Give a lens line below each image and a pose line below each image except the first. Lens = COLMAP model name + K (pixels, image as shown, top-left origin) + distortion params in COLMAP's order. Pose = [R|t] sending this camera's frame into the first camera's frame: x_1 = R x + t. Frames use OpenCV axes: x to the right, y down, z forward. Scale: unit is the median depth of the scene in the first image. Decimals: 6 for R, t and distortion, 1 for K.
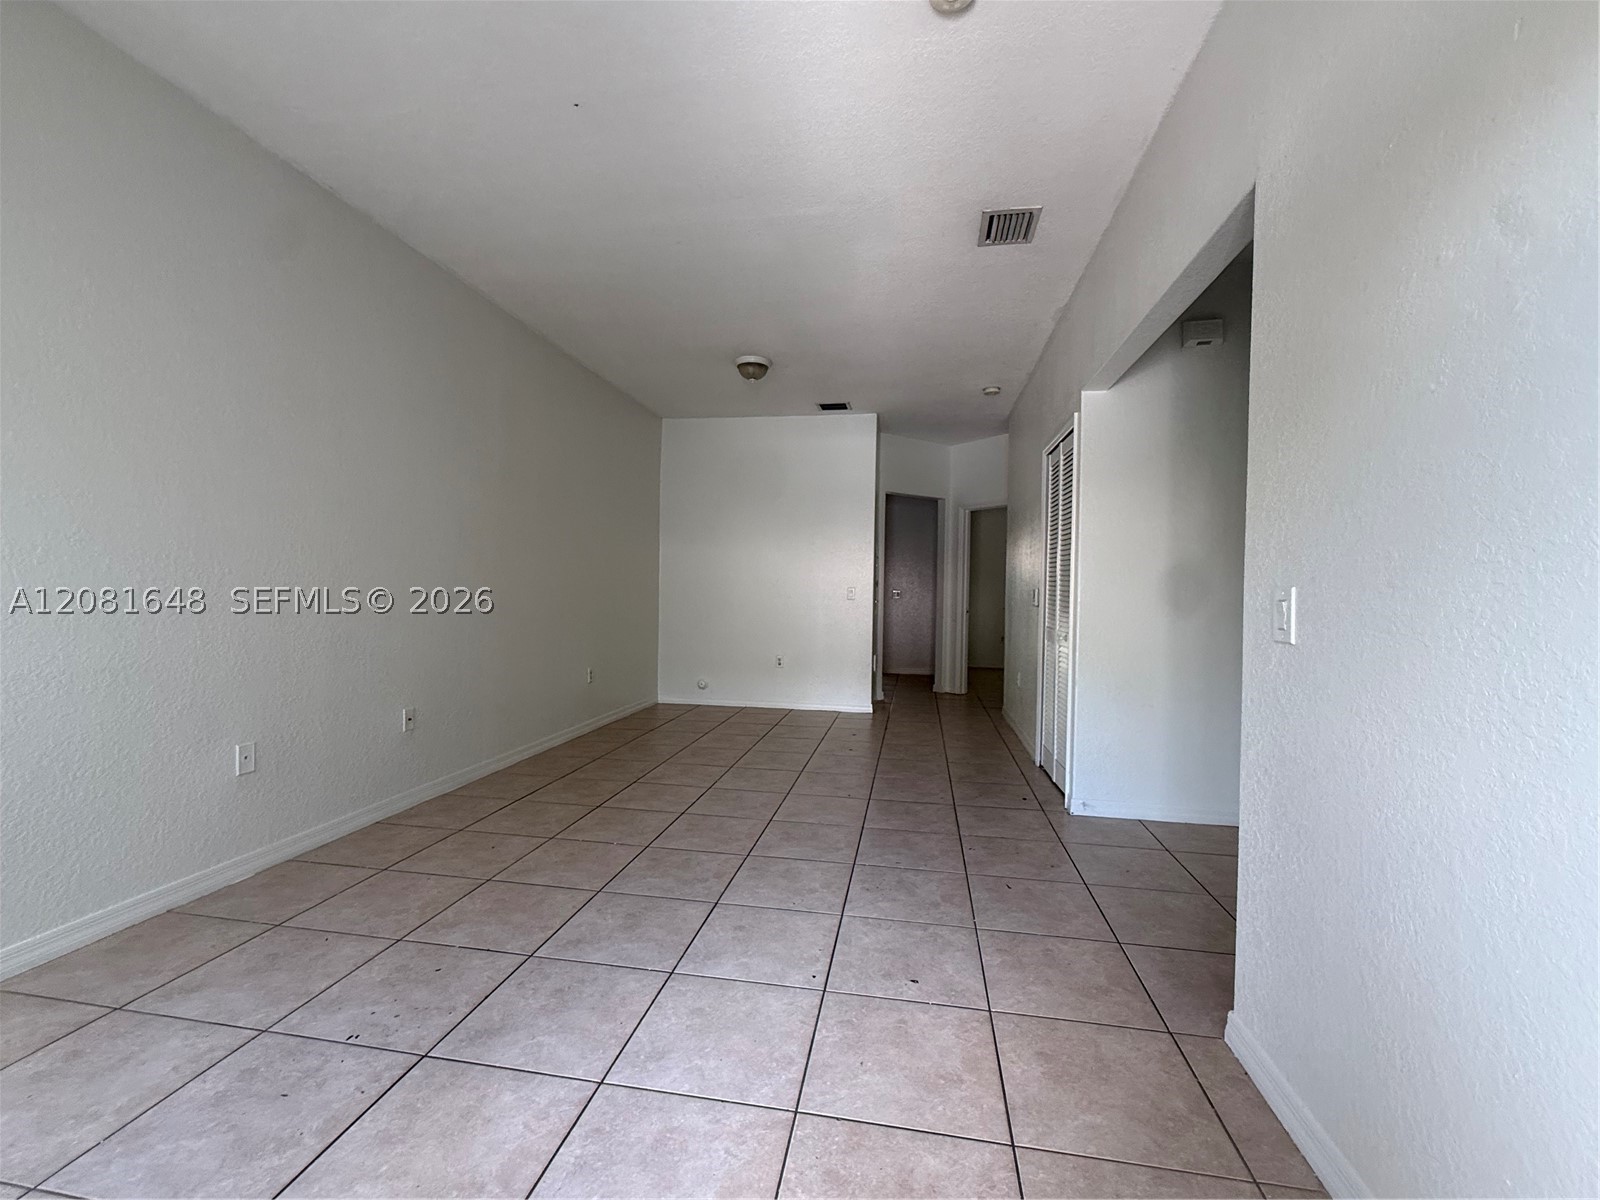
lens RADIAL K [[642.6, 0, 800.0], [0, 642.6, 600.0], [0, 0, 1]] dist [-0.000818, -0.000304]
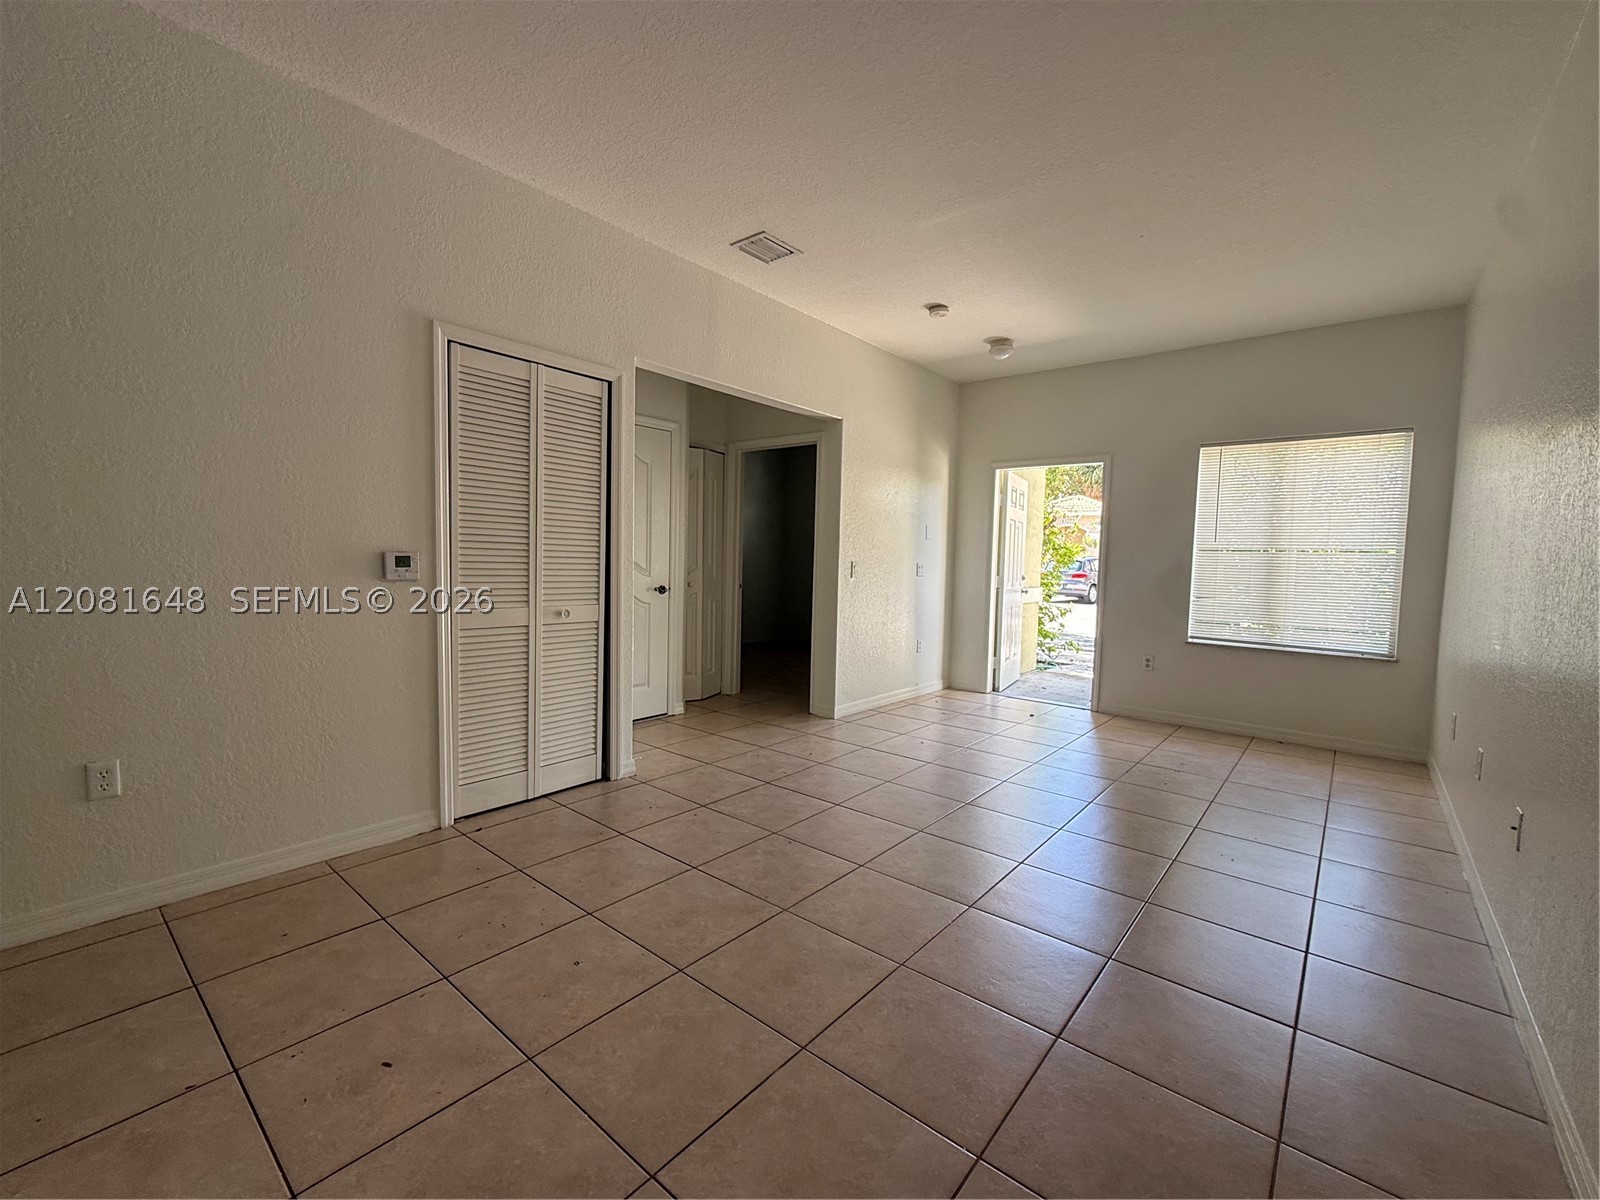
lens RADIAL K [[642.6, 0, 800.0], [0, 642.6, 600.0], [0, 0, 1]] dist [-0.000818, -0.000304]
pose [[-0.859313, -0.066552, 0.507102, -0.366108], [-0.029210, 0.996266, 0.081251, -0.041803], [-0.510615, 0.055007, -0.858048, 2.055143]]
